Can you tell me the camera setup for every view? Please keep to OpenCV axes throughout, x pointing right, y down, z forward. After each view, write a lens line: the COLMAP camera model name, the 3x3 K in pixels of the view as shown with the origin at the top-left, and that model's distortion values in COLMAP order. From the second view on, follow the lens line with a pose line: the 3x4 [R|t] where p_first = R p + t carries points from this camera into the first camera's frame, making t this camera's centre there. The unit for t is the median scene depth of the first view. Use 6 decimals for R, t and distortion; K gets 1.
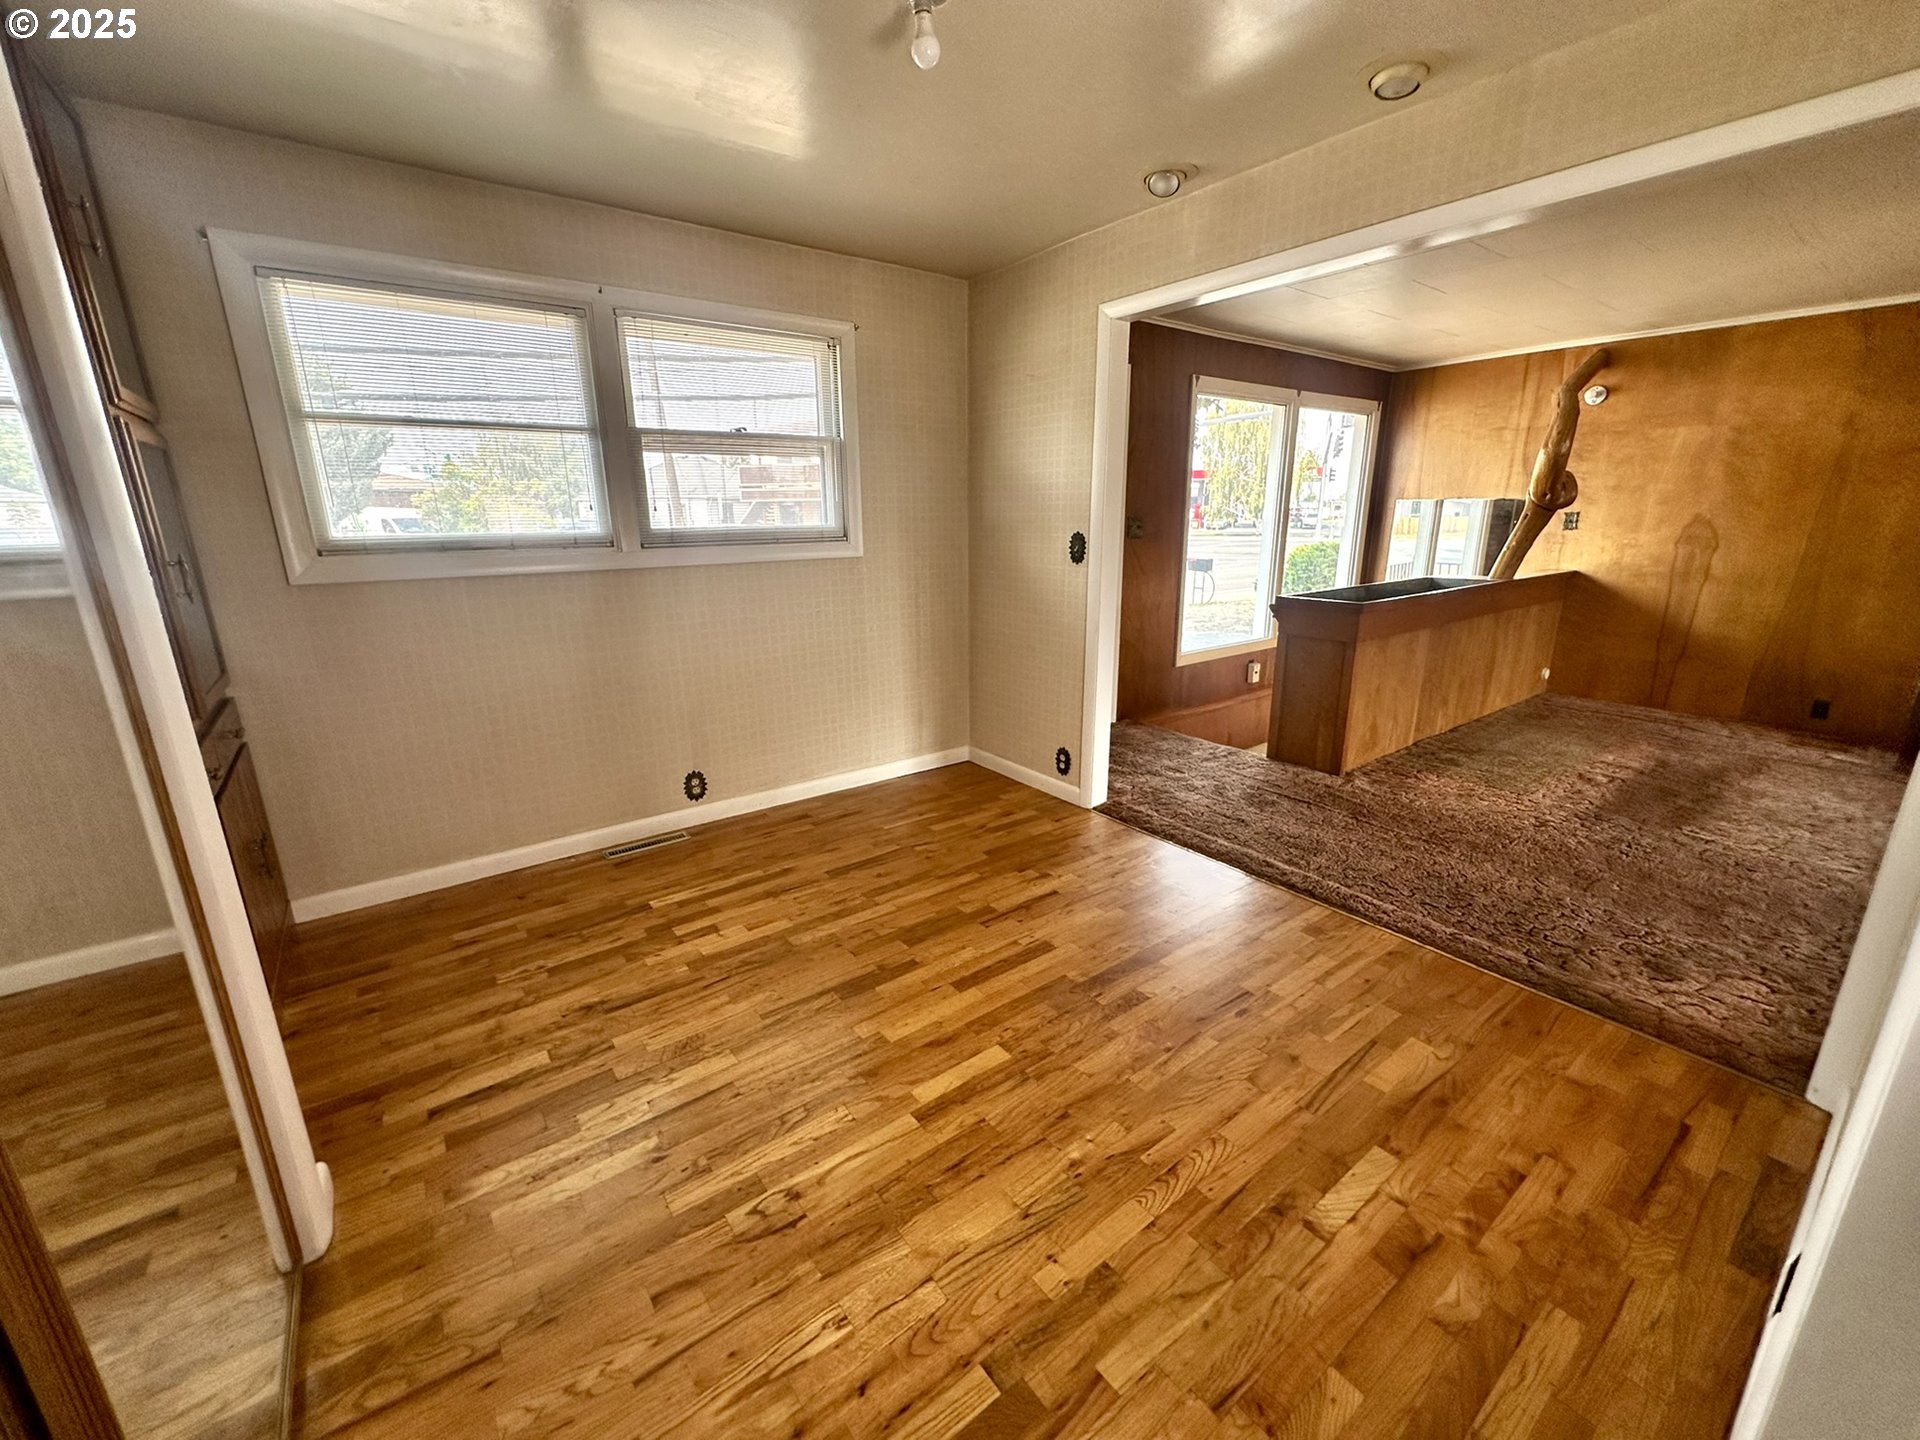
lens RADIAL K [[765.3, 0, 959.3], [0, 765.3, 717.1], [0, 0, 1]] dist [-0.002753, 0.000866]
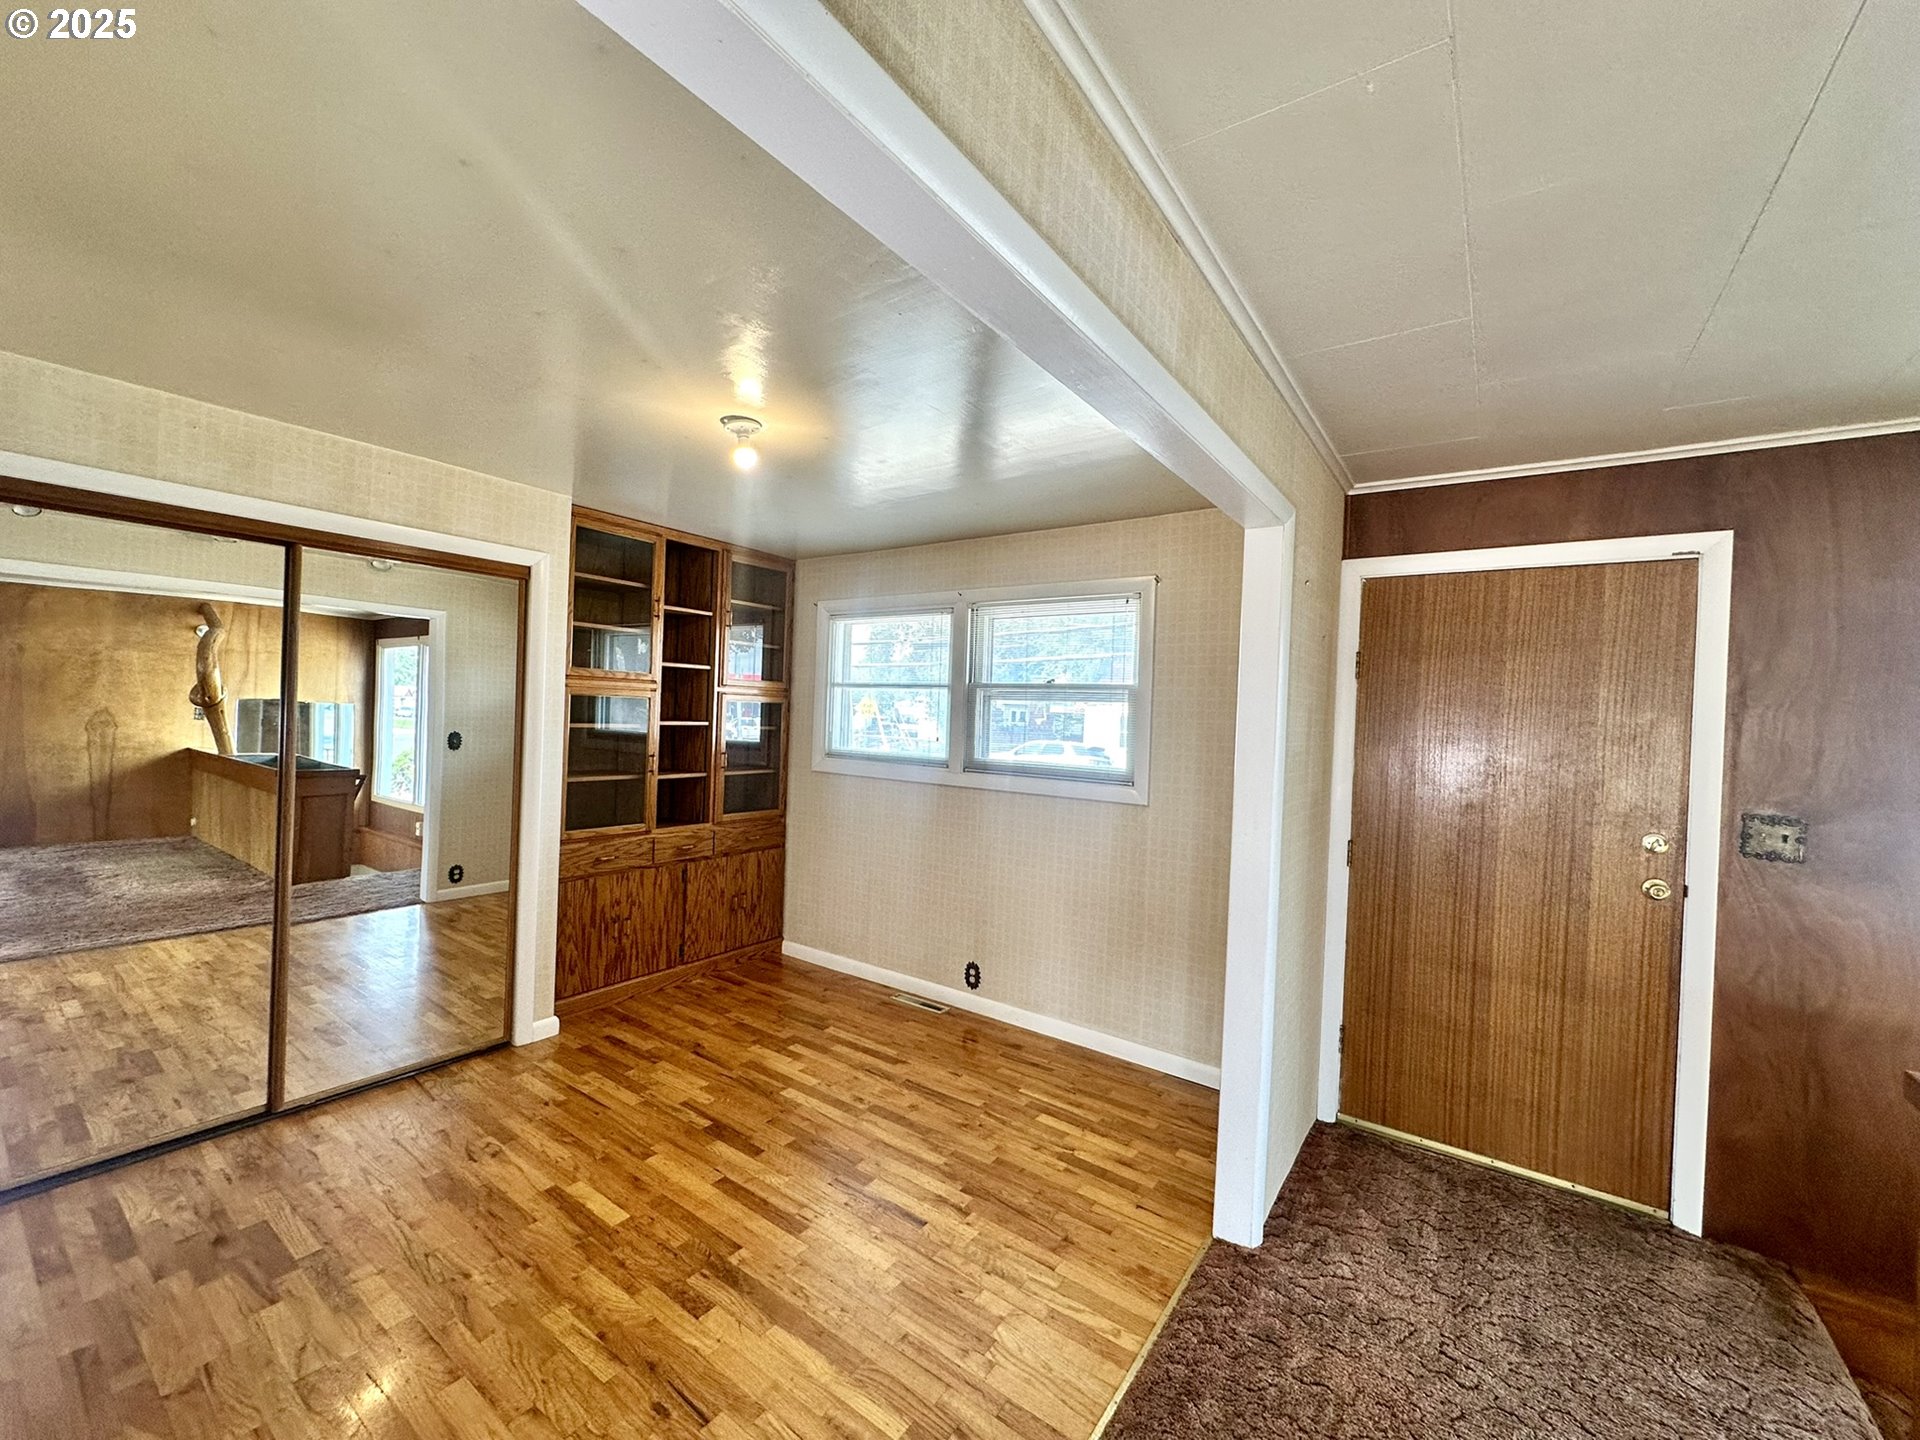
lens RADIAL K [[765.3, 0, 959.3], [0, 765.3, 717.1], [0, 0, 1]] dist [-0.002753, 0.000866]
pose [[0.305799, 0.021050, -0.951863, 1.018500], [-0.288107, 0.954930, -0.071440, -0.267358], [0.907459, 0.296085, 0.298081, 0.726238]]
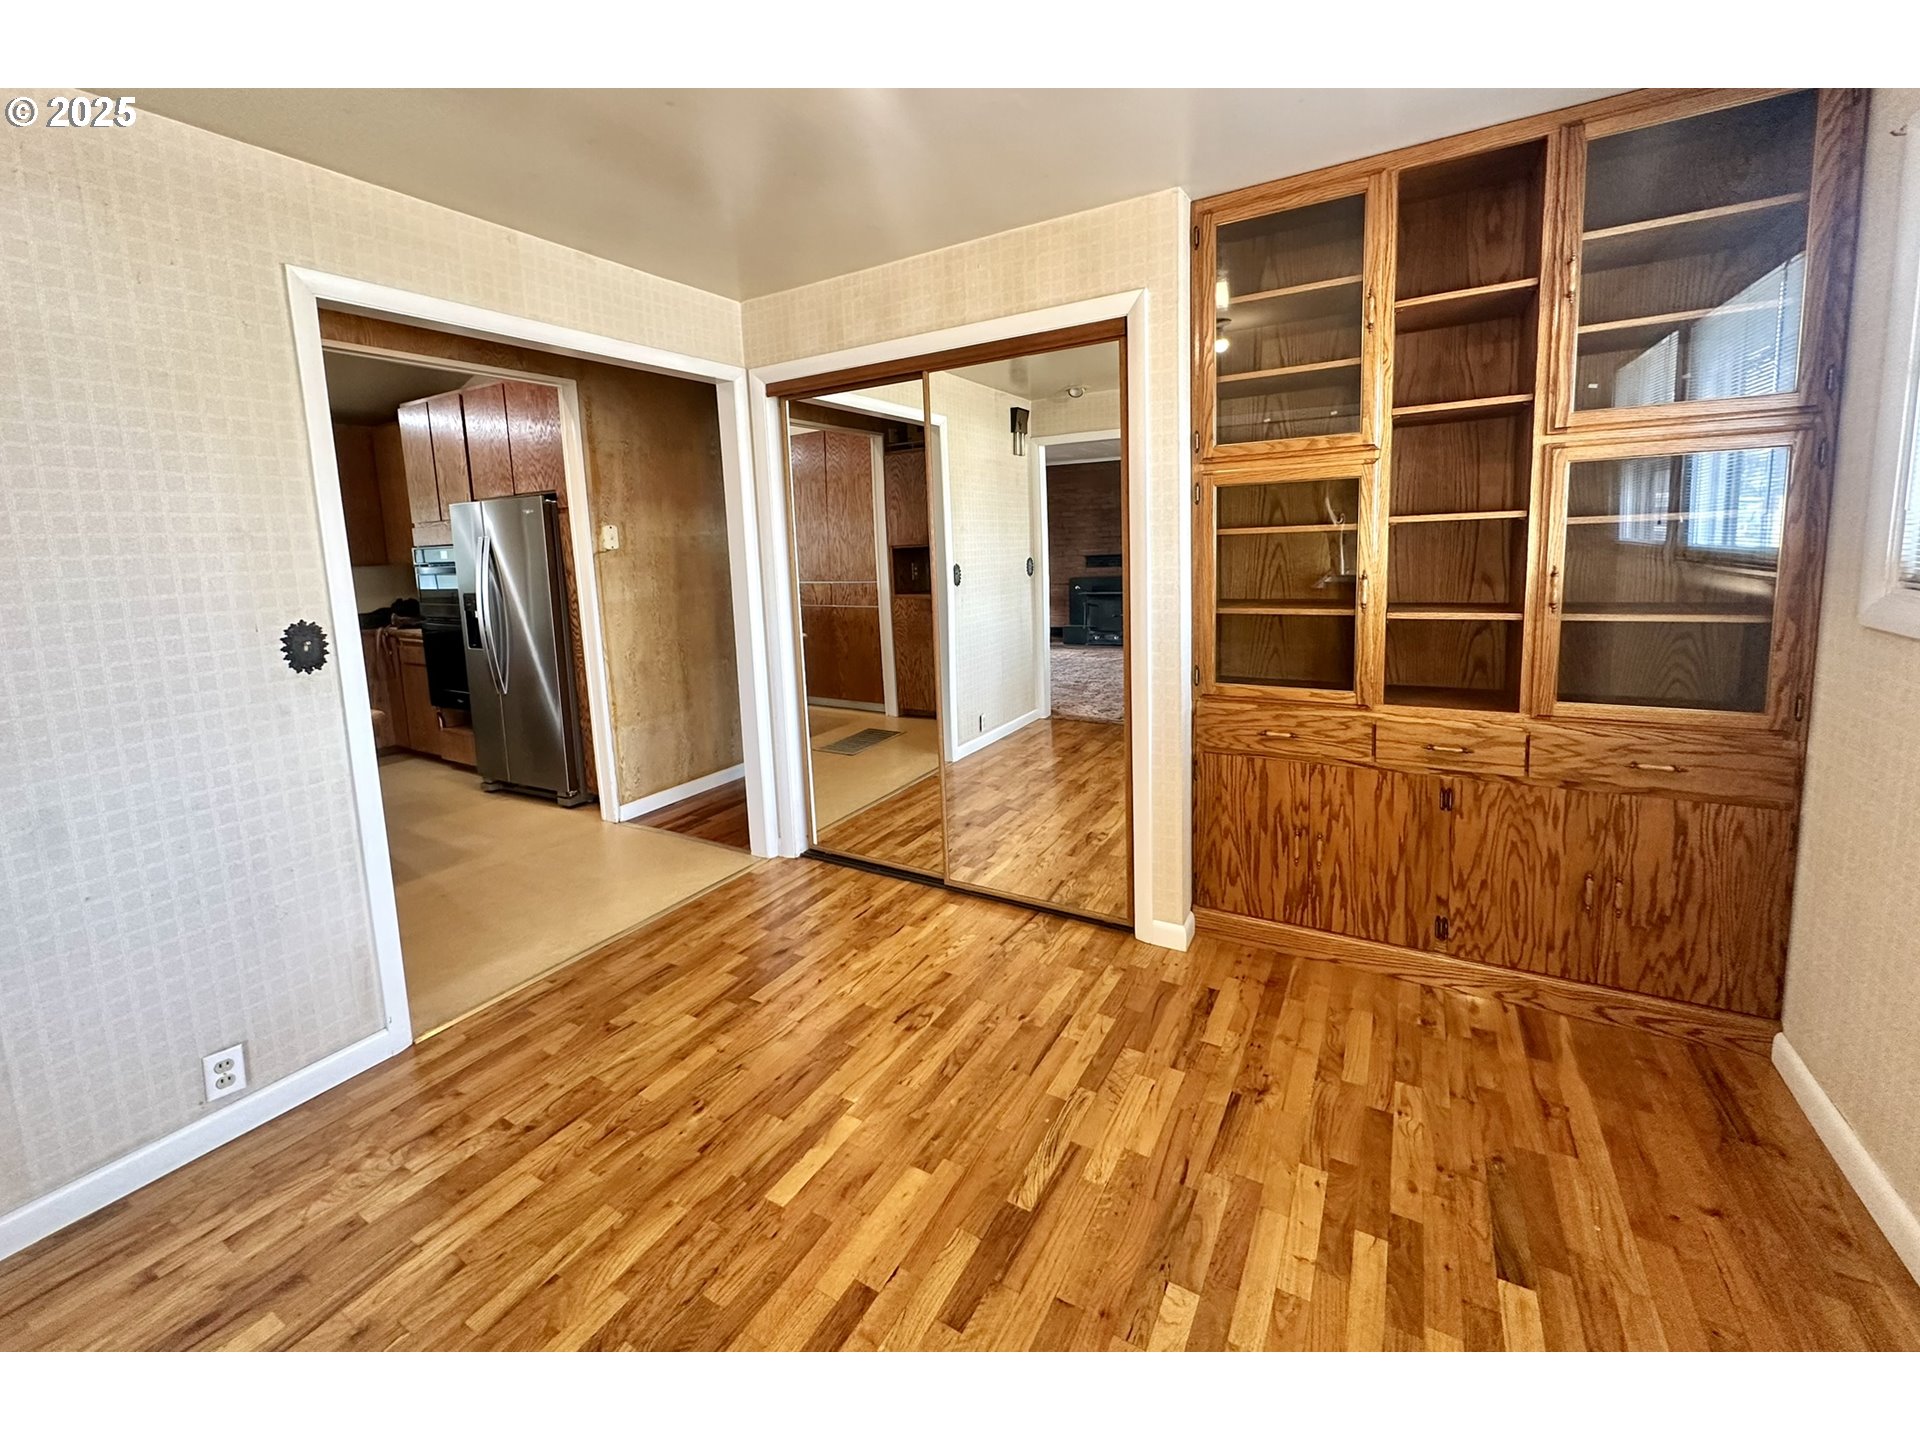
lens RADIAL K [[764.1, 0, 958.7], [0, 764.1, 629.6], [0, 0, 1]] dist [-0.000825, 0.000058]
pose [[-0.922913, 0.089097, -0.374557, 0.104684], [-0.054852, 0.932503, 0.356973, -0.363917], [0.381080, 0.350001, -0.855732, 1.269428]]
